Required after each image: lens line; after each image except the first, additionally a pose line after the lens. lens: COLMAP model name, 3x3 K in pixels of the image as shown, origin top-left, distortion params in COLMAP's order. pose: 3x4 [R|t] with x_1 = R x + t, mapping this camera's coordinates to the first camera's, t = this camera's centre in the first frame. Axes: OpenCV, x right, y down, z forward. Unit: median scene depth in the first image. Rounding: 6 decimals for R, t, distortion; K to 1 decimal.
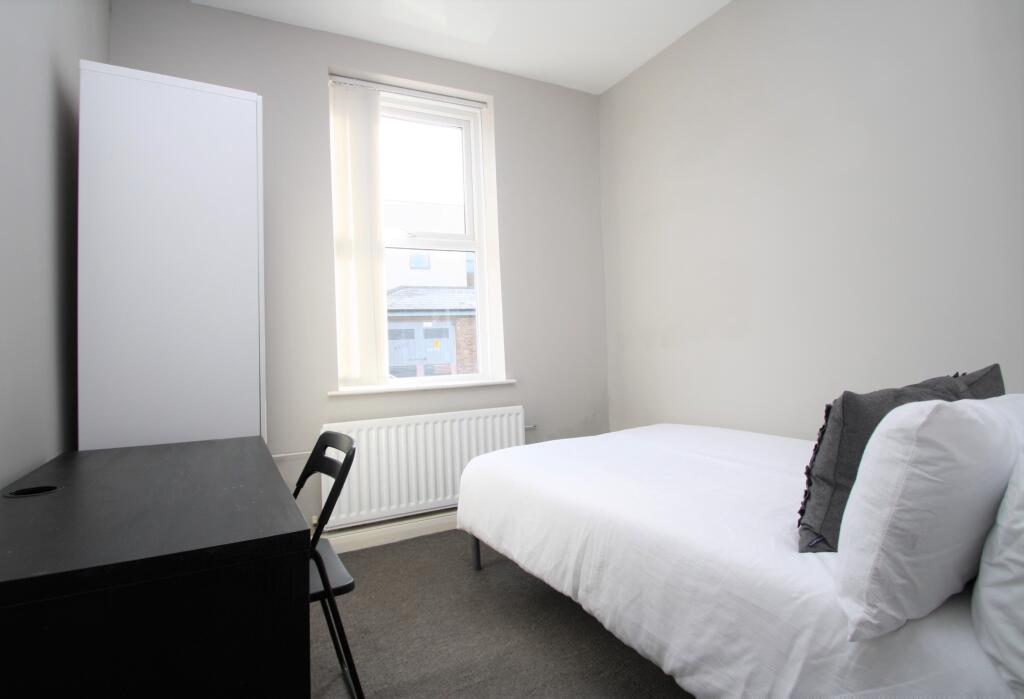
lens RADIAL K [[496.2, 0, 512.0], [0, 496.2, 349.5], [0, 0, 1]] dist [-0.000331, -0.000290]
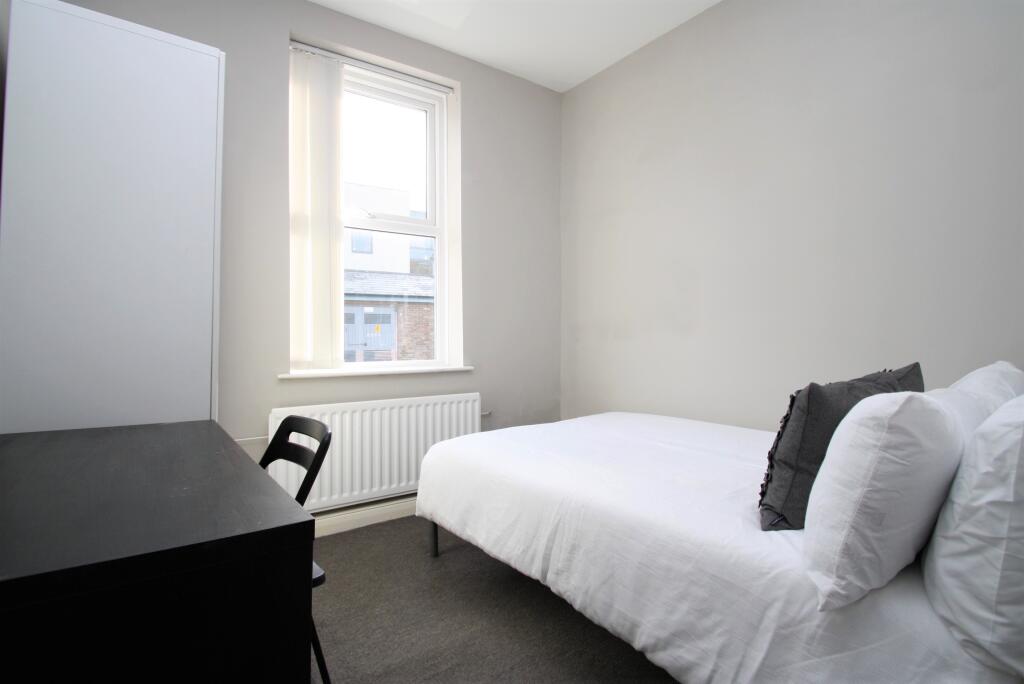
lens RADIAL K [[484.1, 0, 512.0], [0, 484.1, 342.0], [0, 0, 1]] dist [0.004358, 0.000377]
pose [[0.988954, 0.031442, 0.144851, -0.104290], [-0.032202, 0.999477, 0.002907, 0.009030], [-0.144683, -0.007539, 0.989449, 0.027515]]
